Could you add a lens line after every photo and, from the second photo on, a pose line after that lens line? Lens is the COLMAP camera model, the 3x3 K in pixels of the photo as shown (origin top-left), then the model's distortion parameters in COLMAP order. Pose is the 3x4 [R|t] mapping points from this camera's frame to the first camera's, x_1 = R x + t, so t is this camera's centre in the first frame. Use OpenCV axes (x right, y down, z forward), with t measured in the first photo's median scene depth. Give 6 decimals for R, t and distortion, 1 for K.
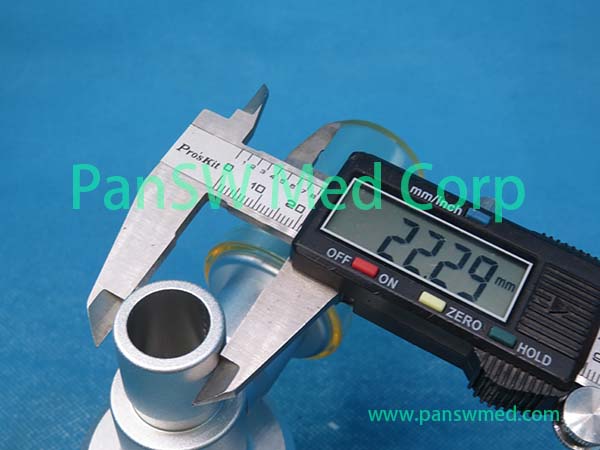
lens RADIAL K [[776.0, 0, 300.0], [0, 776.0, 225.0], [0, 0, 1]] dist [-0.102715, -0.013896]
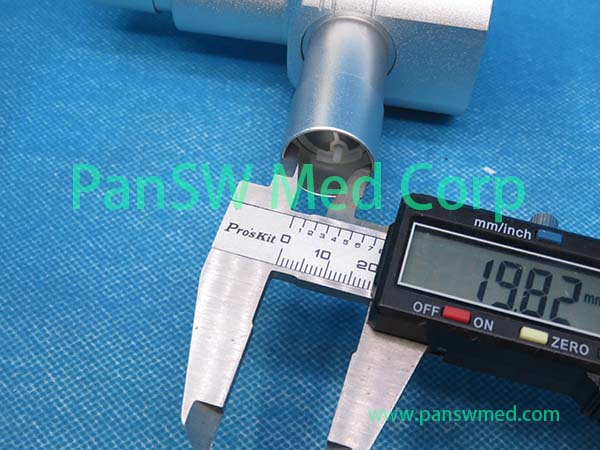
lens RADIAL K [[776.0, 0, 300.0], [0, 776.0, 225.0], [0, 0, 1]] dist [-0.102715, -0.013896]
pose [[0.973562, -0.201384, 0.107808, -0.182028], [0.202594, 0.979263, -0.000282, -0.091504], [-0.105515, 0.022116, 0.994172, 0.069386]]
